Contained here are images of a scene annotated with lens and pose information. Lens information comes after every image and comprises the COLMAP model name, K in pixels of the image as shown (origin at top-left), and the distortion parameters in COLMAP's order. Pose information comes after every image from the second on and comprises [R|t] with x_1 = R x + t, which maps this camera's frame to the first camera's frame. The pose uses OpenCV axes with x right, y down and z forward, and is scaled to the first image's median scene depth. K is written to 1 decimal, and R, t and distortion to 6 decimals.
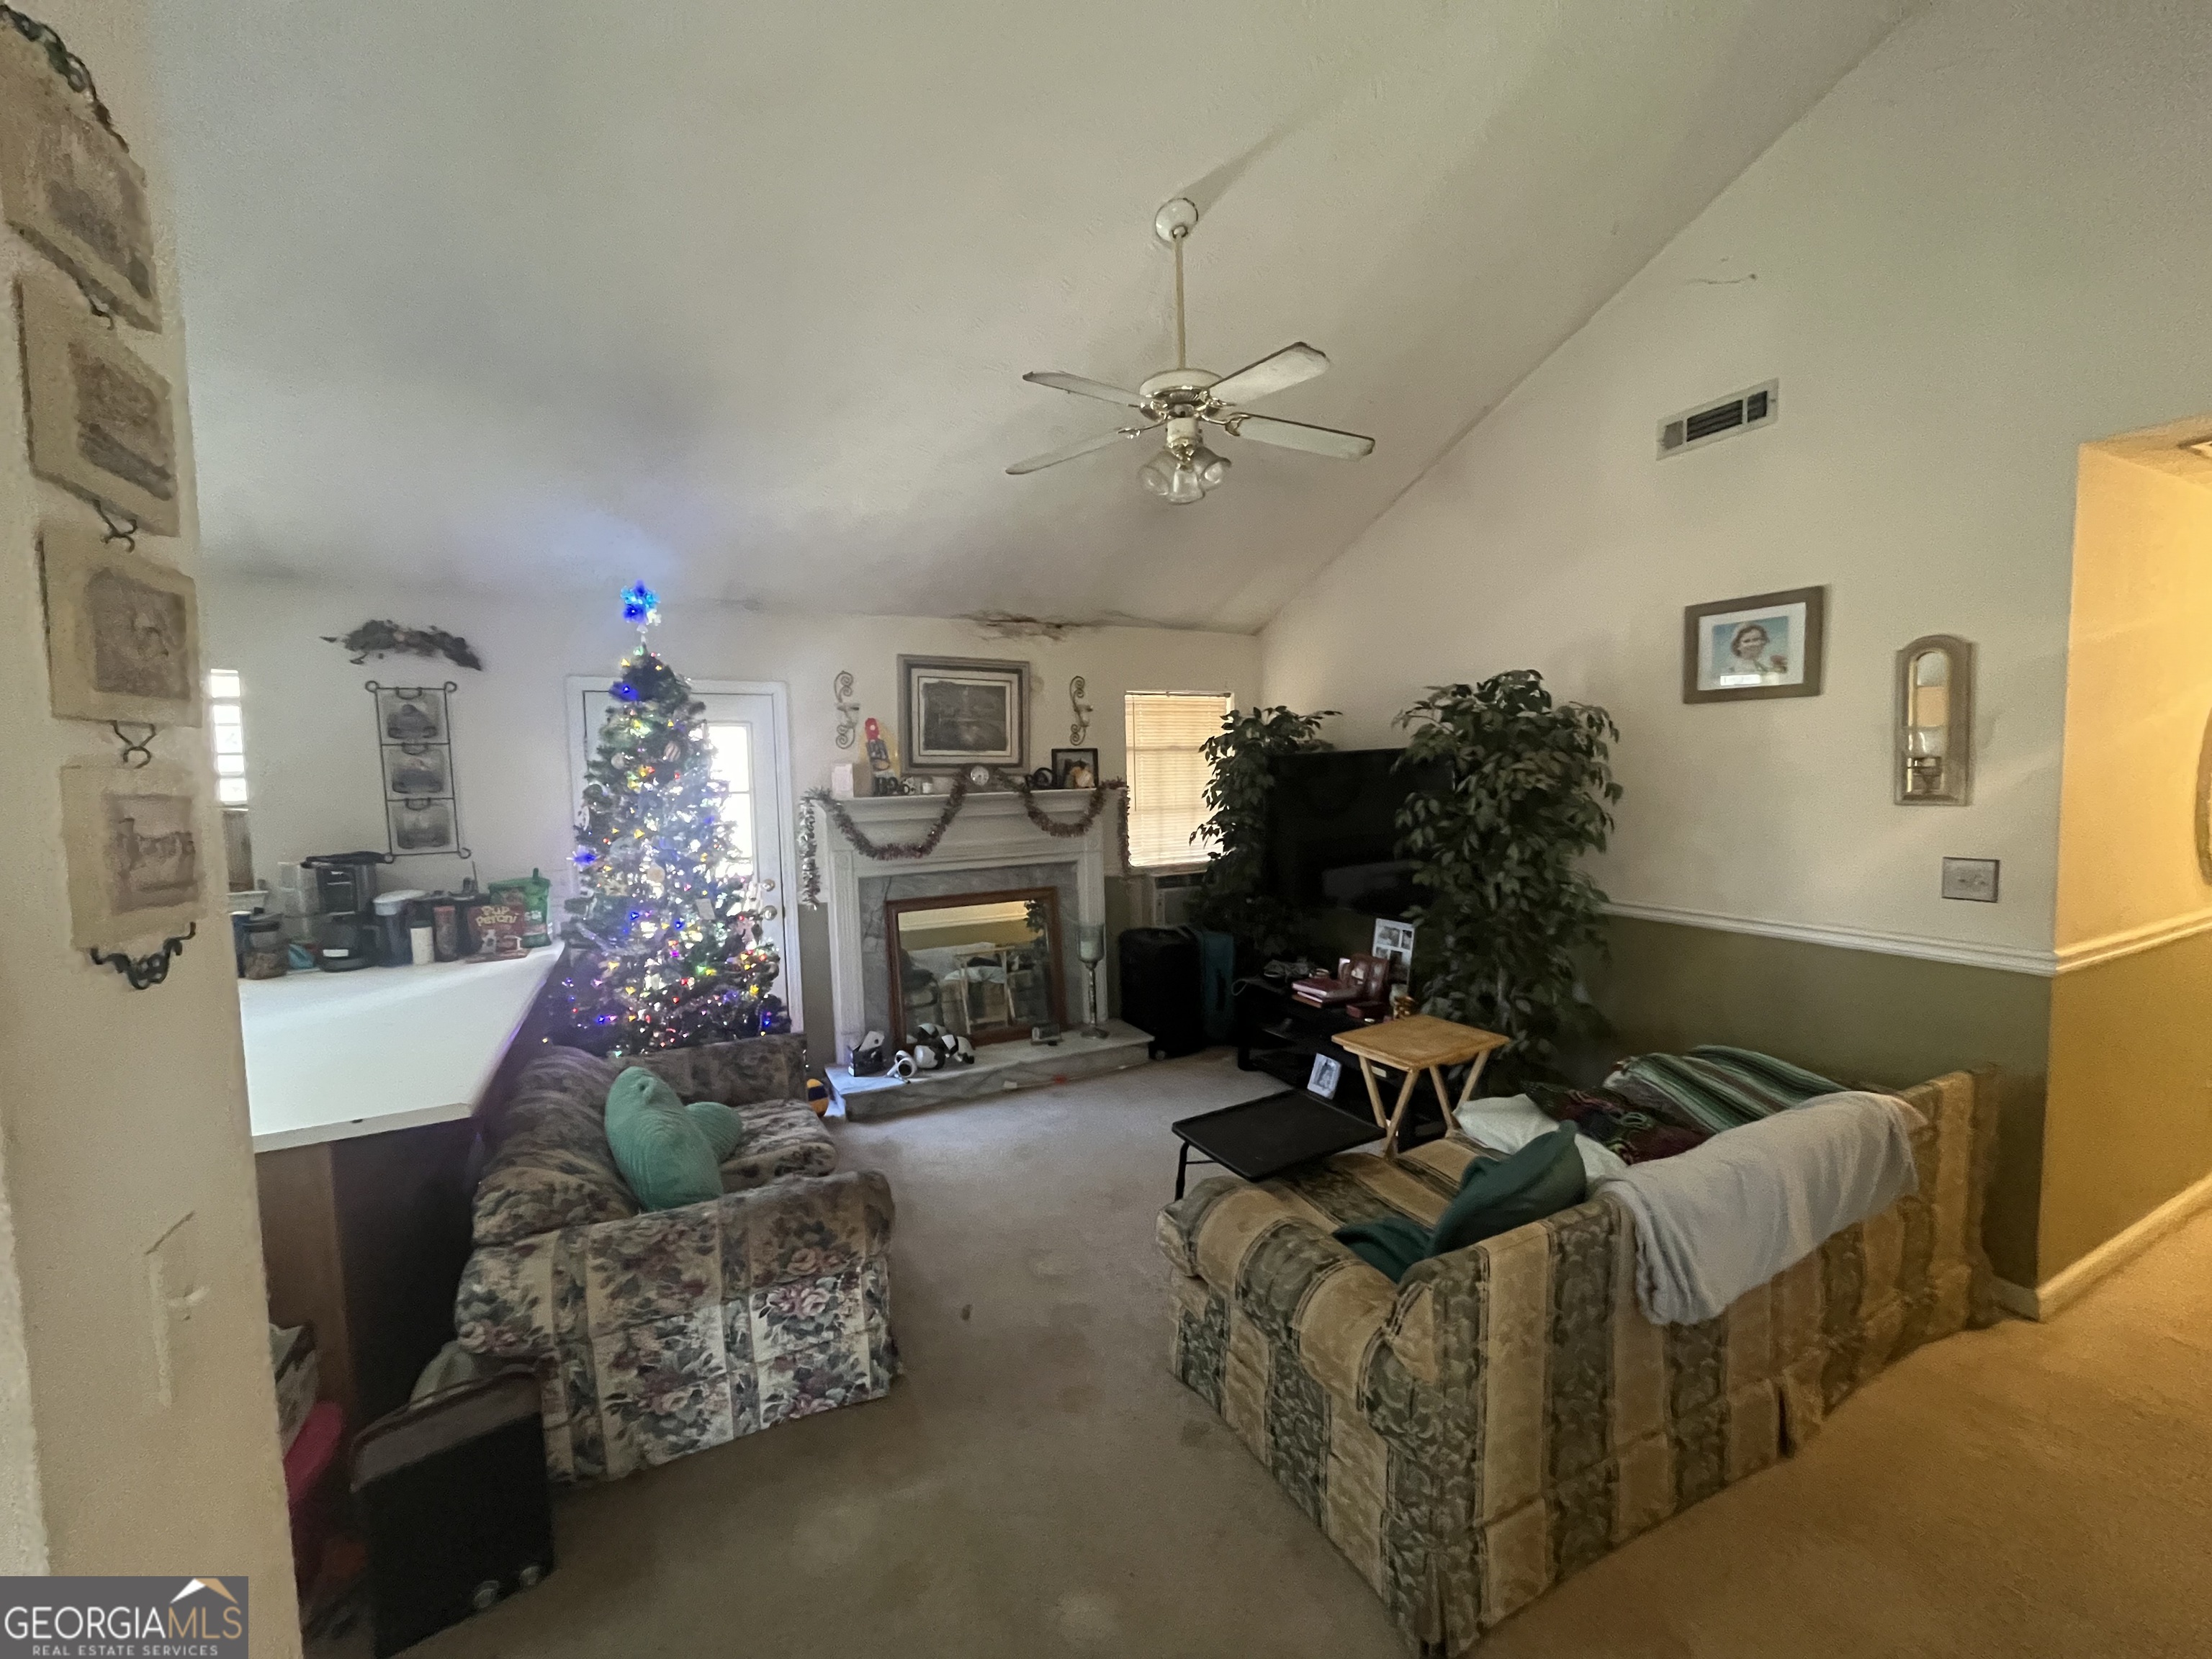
lens RADIAL K [[892.5, 0, 1096.6], [0, 892.5, 833.8], [0, 0, 1]] dist [-0.002471, -0.000704]
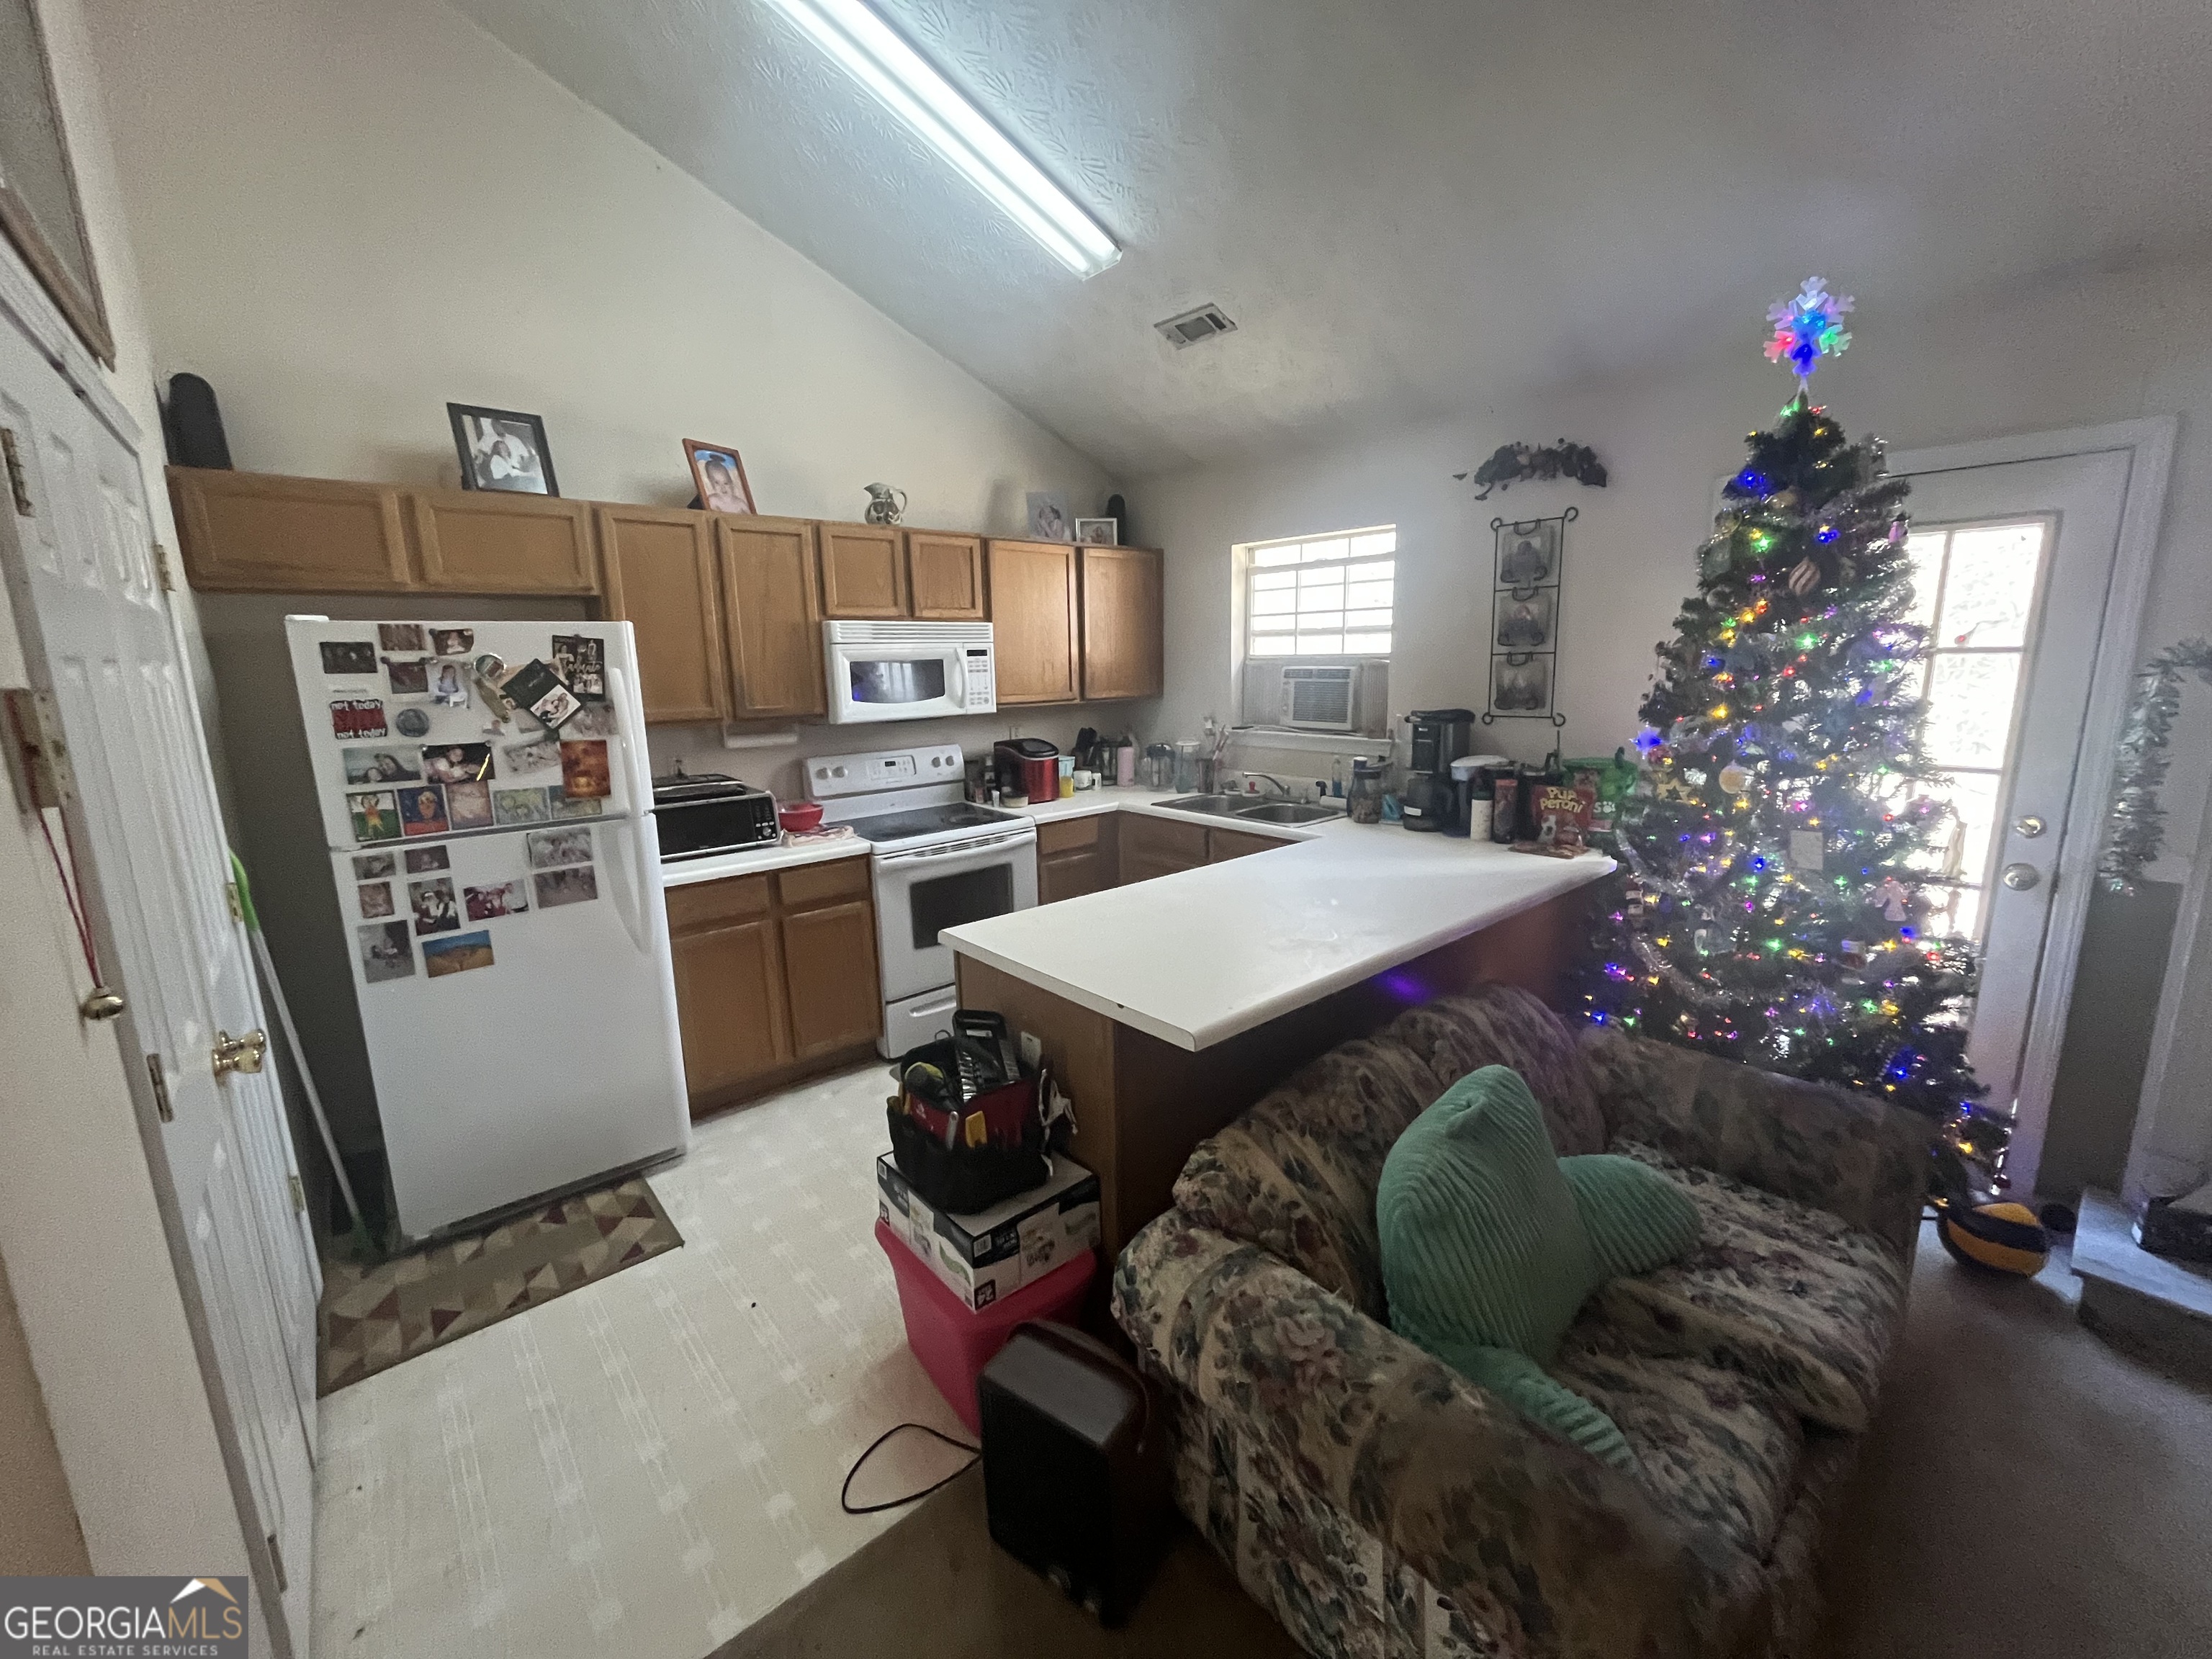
lens RADIAL K [[892.5, 0, 1103.5], [0, 892.5, 833.7], [0, 0, 1]] dist [-0.002471, -0.000704]
pose [[0.251898, 0.202918, -0.946241, -0.000801], [-0.053548, 0.979195, 0.195730, -0.015961], [0.966271, 0.001366, 0.257523, 0.400010]]
